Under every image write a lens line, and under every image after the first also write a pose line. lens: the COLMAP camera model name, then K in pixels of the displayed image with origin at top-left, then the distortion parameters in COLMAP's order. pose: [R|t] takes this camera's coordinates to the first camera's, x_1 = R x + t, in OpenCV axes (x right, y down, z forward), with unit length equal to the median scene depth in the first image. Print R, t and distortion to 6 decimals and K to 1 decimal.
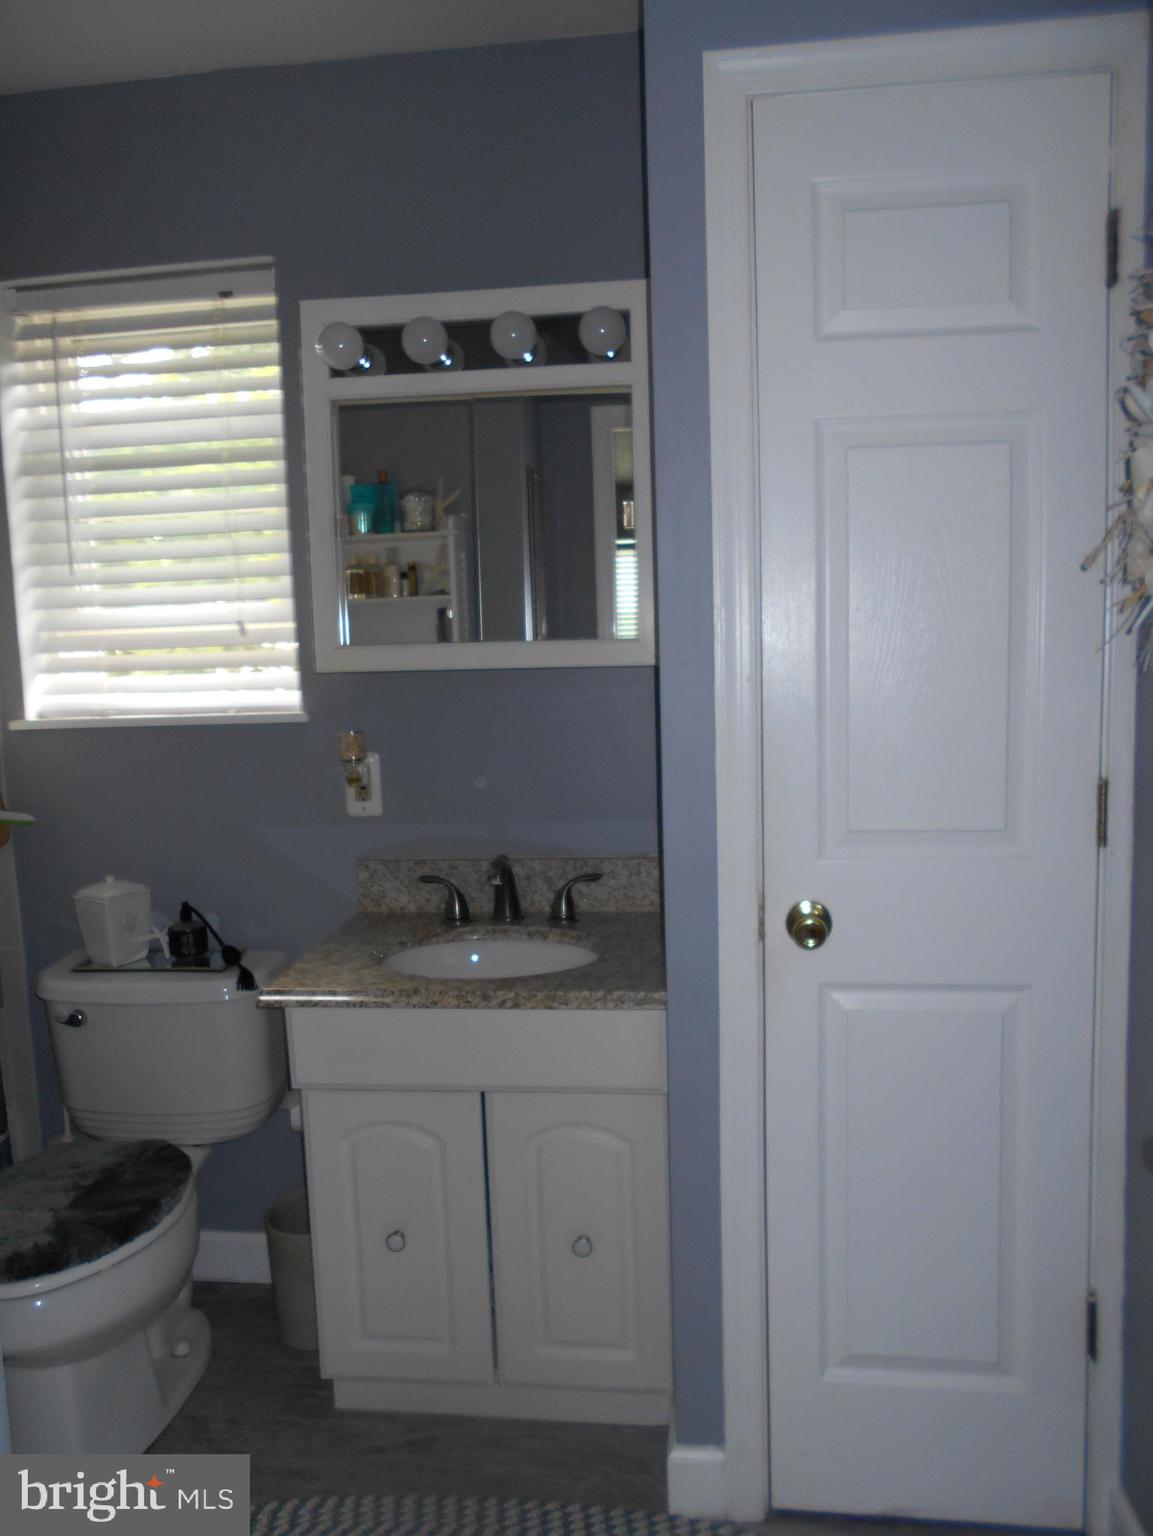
lens RADIAL K [[1203.1, 0, 590.6], [0, 1203.1, 739.6], [0, 0, 1]] dist [-0.025309, 0.065711]
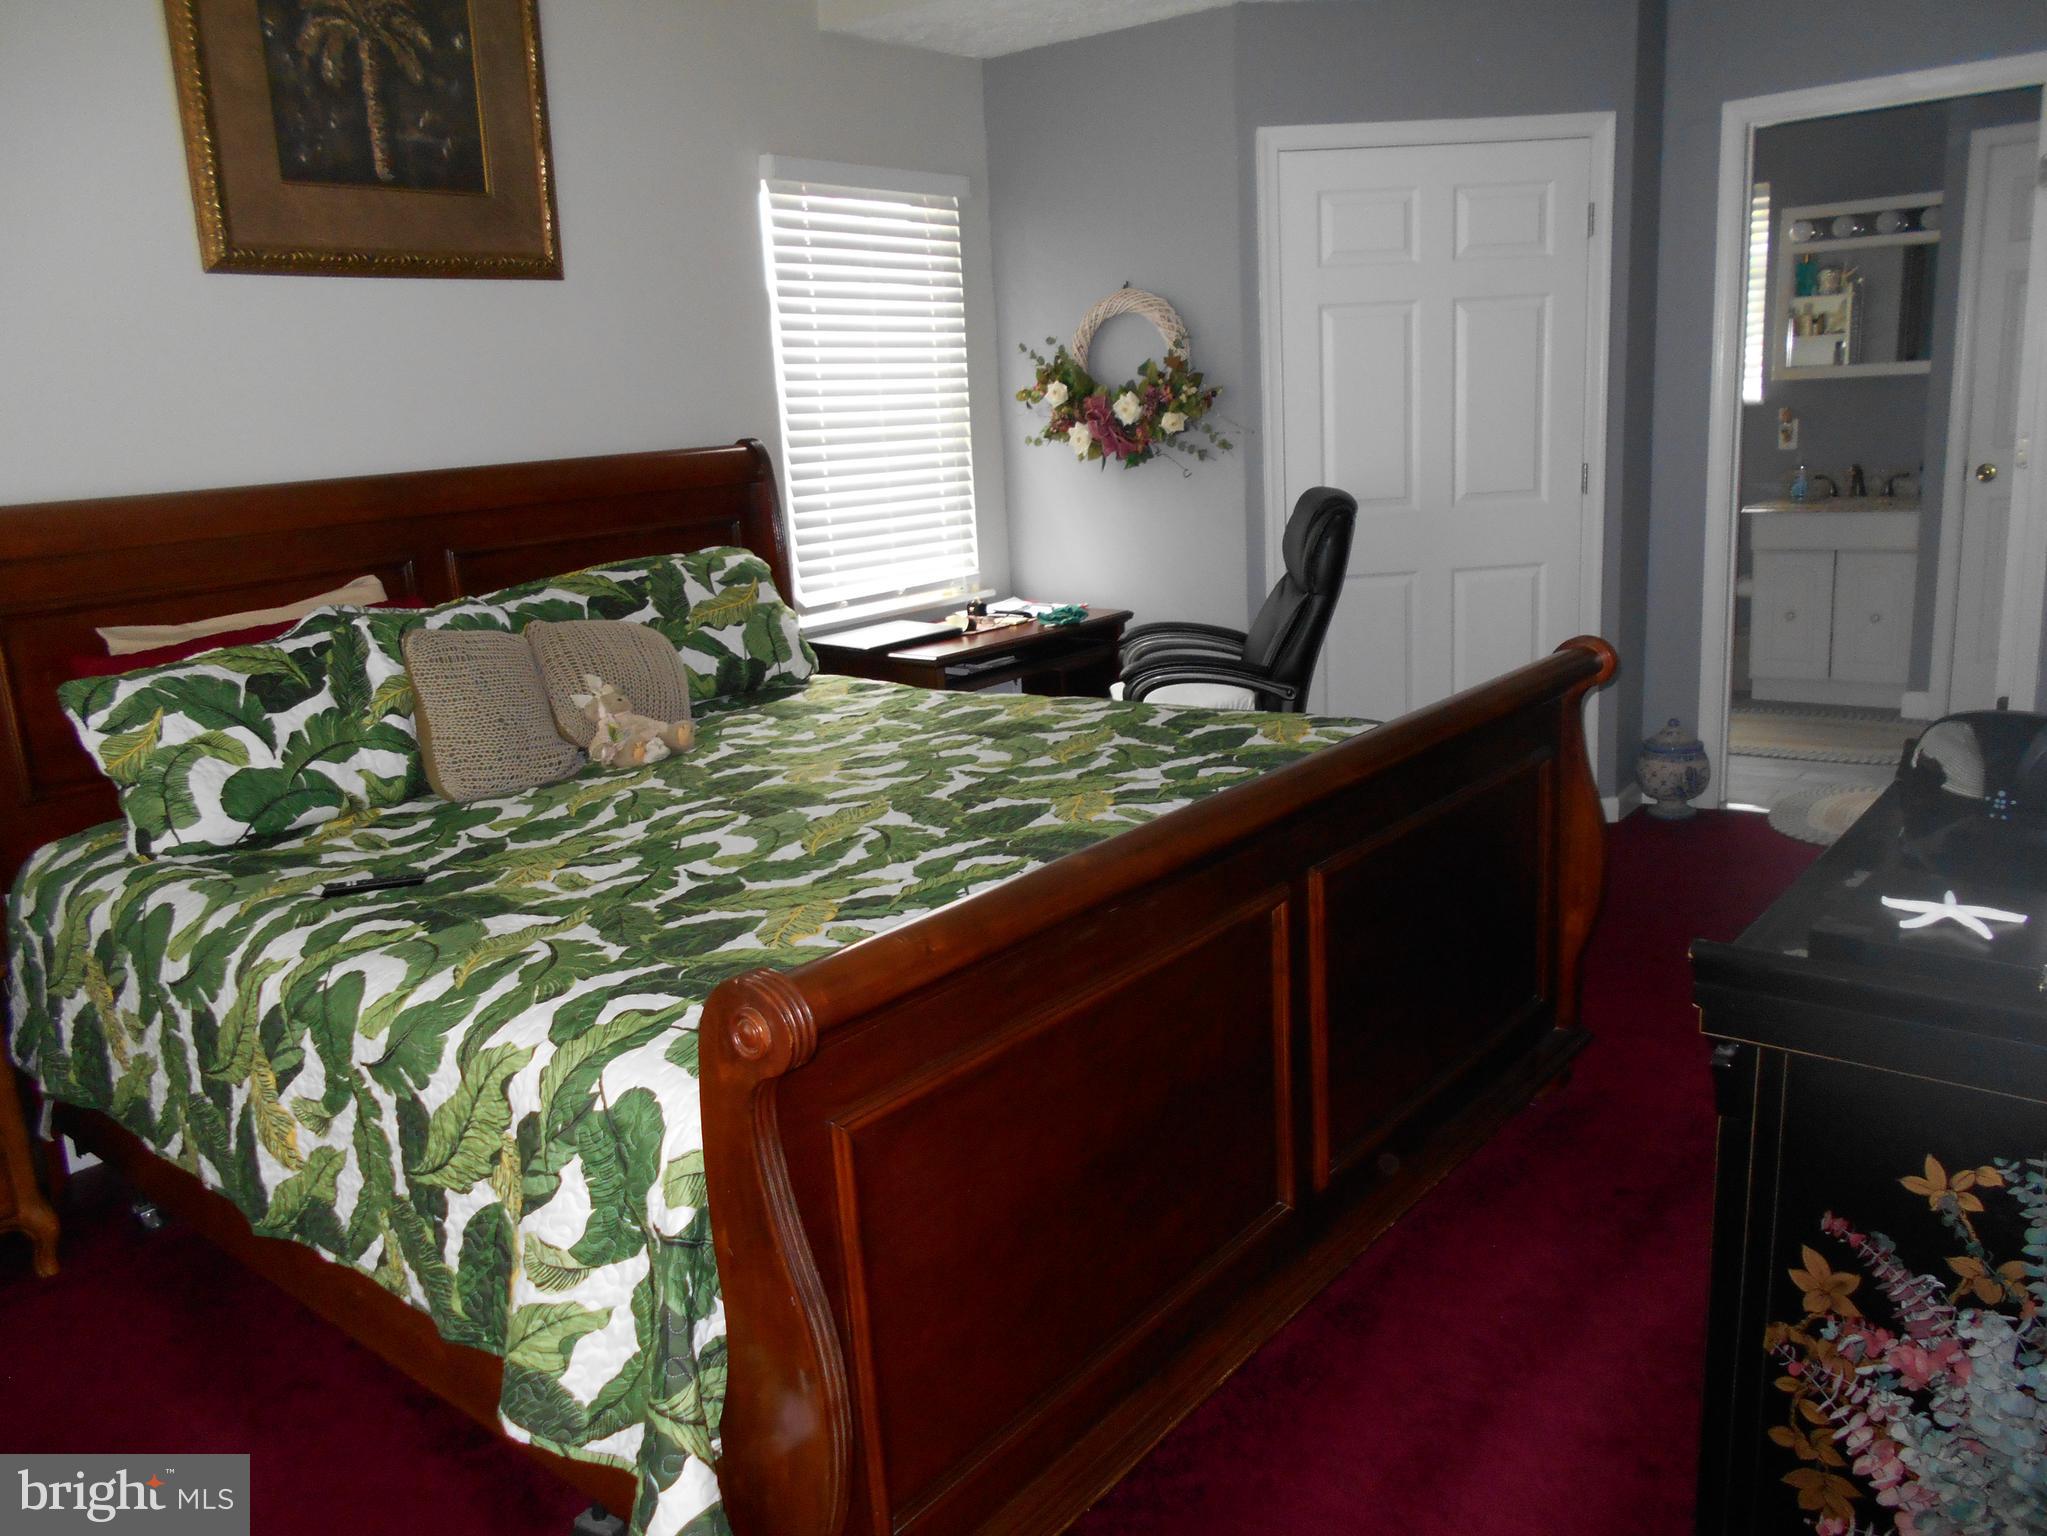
lens RADIAL K [[1603.3, 0, 1023.5], [0, 1603.3, 768.0], [0, 0, 1]] dist [-0.025309, 0.065711]
pose [[0.836574, 0.106690, -0.537364, 0.267070], [-0.018579, 0.985815, 0.166801, 0.176337], [0.547538, -0.129558, 0.826690, -2.196141]]
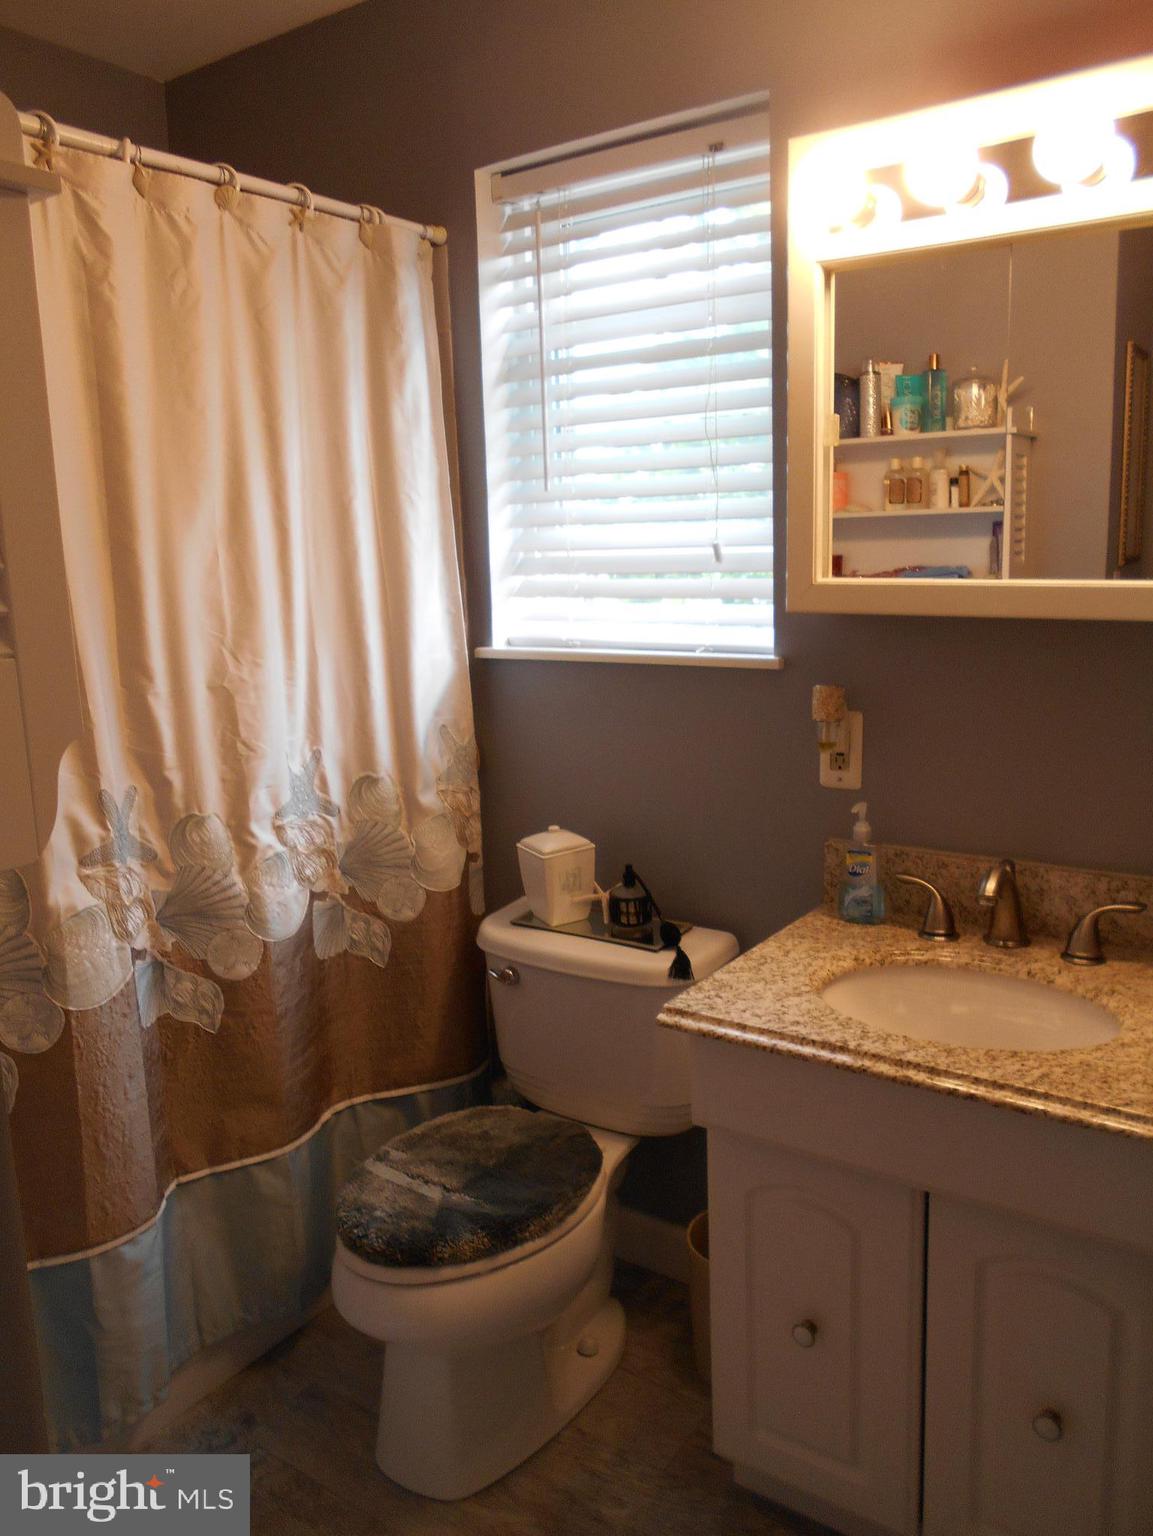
lens RADIAL K [[1203.1, 0, 590.6], [0, 1203.1, 739.6], [0, 0, 1]] dist [-0.025309, 0.065711]
pose [[0.882606, 0.093946, -0.460631, 0.037712], [-0.053523, 0.993539, 0.100079, -0.043309], [0.467057, -0.063676, 0.881932, 0.200877]]
